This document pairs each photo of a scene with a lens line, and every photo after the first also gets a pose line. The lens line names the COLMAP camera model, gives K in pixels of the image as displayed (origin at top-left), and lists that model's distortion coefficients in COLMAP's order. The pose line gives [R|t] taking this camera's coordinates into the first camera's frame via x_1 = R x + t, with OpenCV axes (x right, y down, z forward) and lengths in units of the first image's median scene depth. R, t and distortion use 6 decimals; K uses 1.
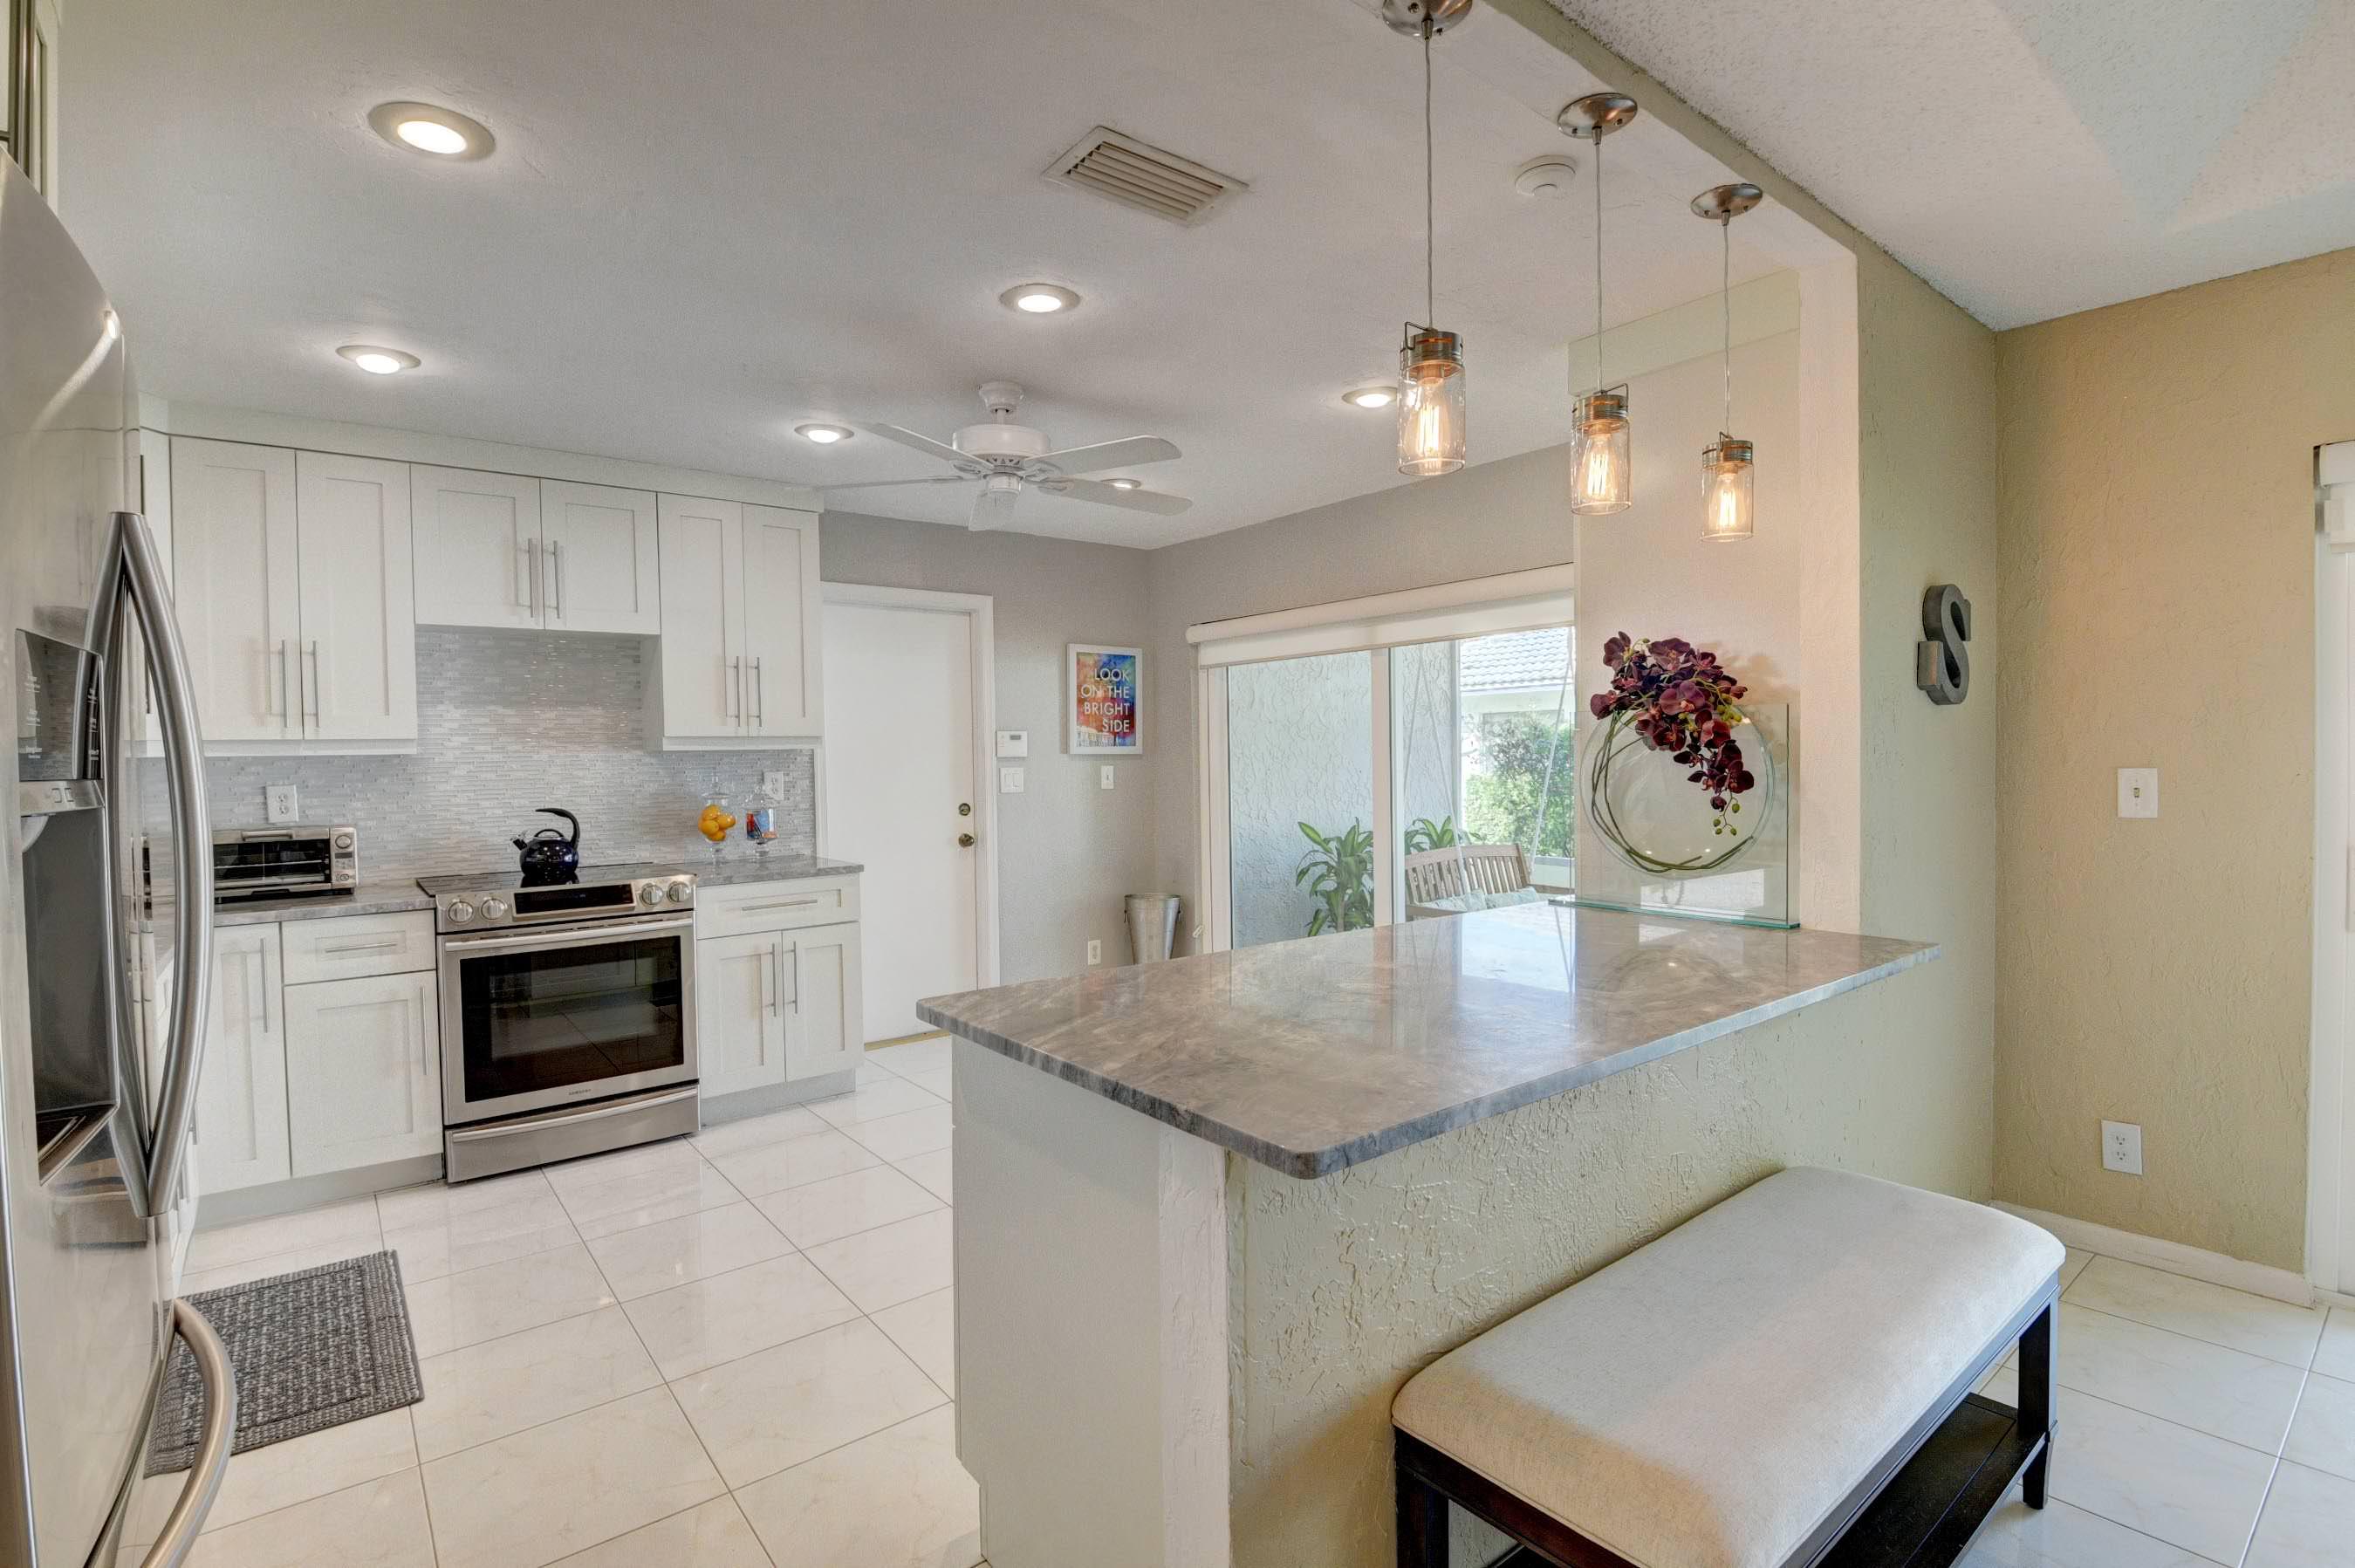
lens RADIAL K [[1095.9, 0, 1180.6], [0, 1095.9, 772.9], [0, 0, 1]] dist [-0.004502, -0.000835]
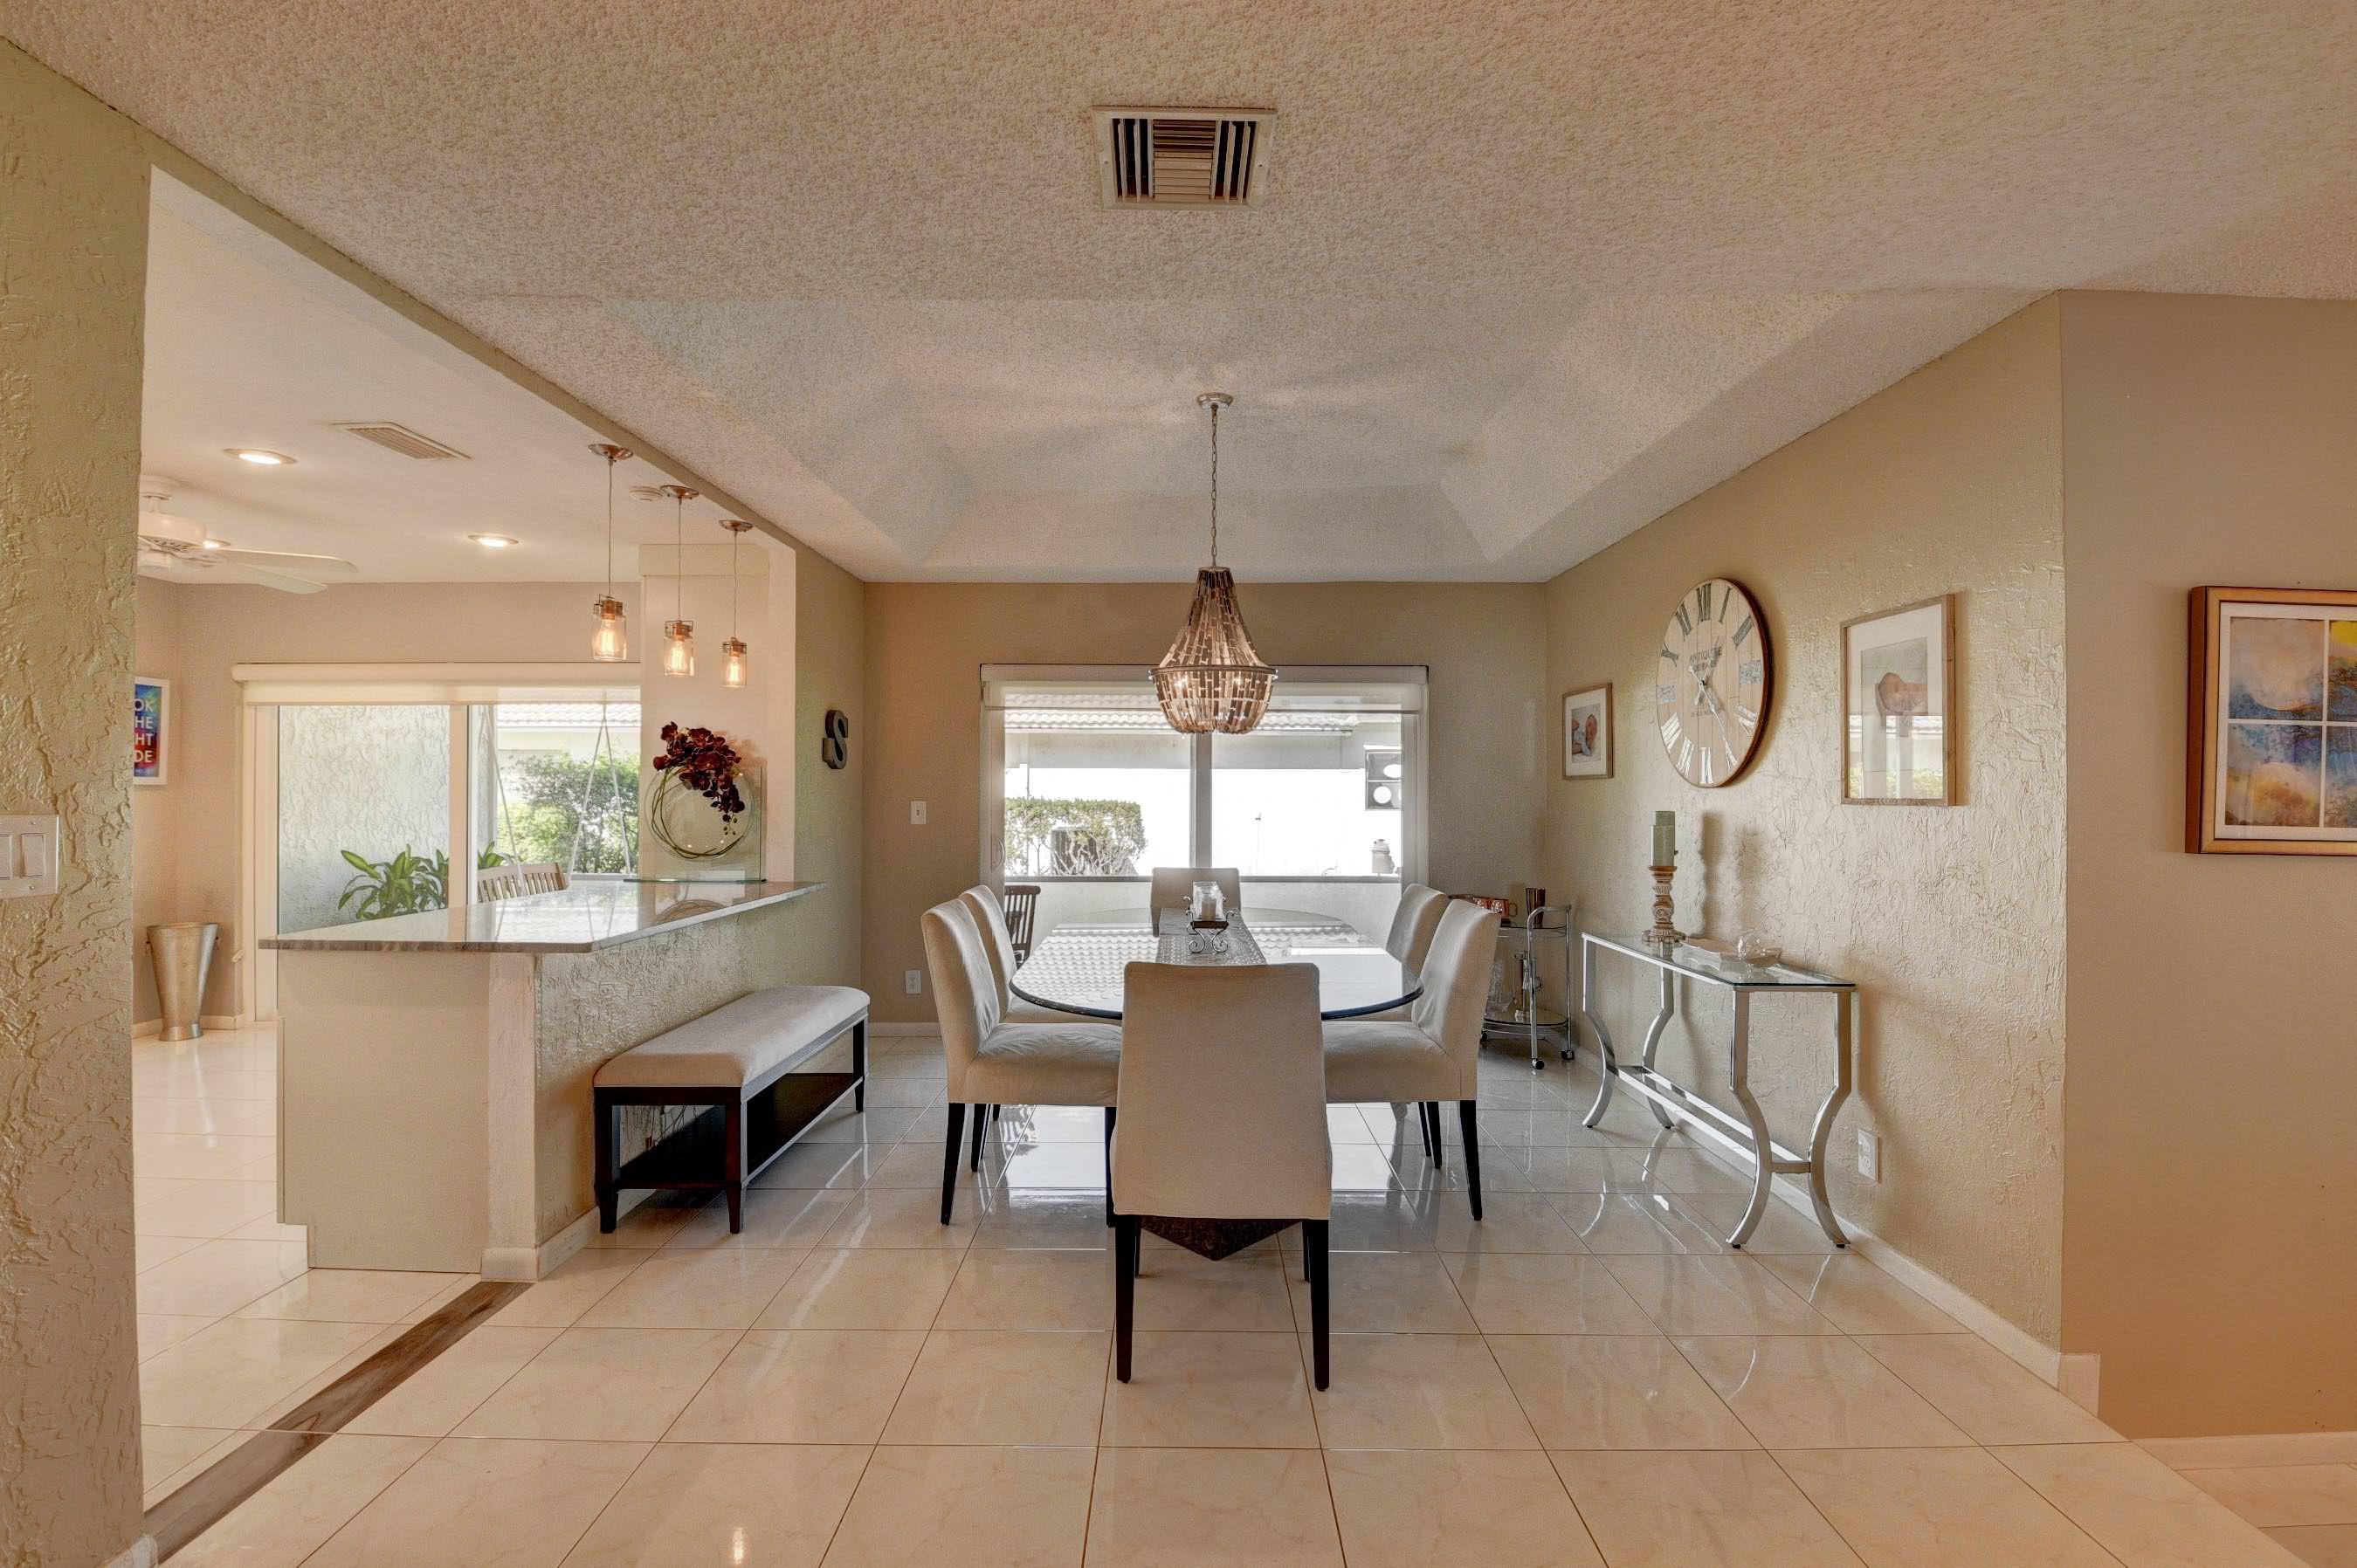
lens RADIAL K [[1043.2, 0, 1187.2], [0, 1043.2, 786.6], [0, 0, 1]] dist [-0.029799, -0.001002]
pose [[0.628252, 0.017576, 0.777811, -0.373481], [0.000229, 0.999741, -0.022776, 0.012562], [-0.778010, 0.014487, 0.628085, -0.690962]]
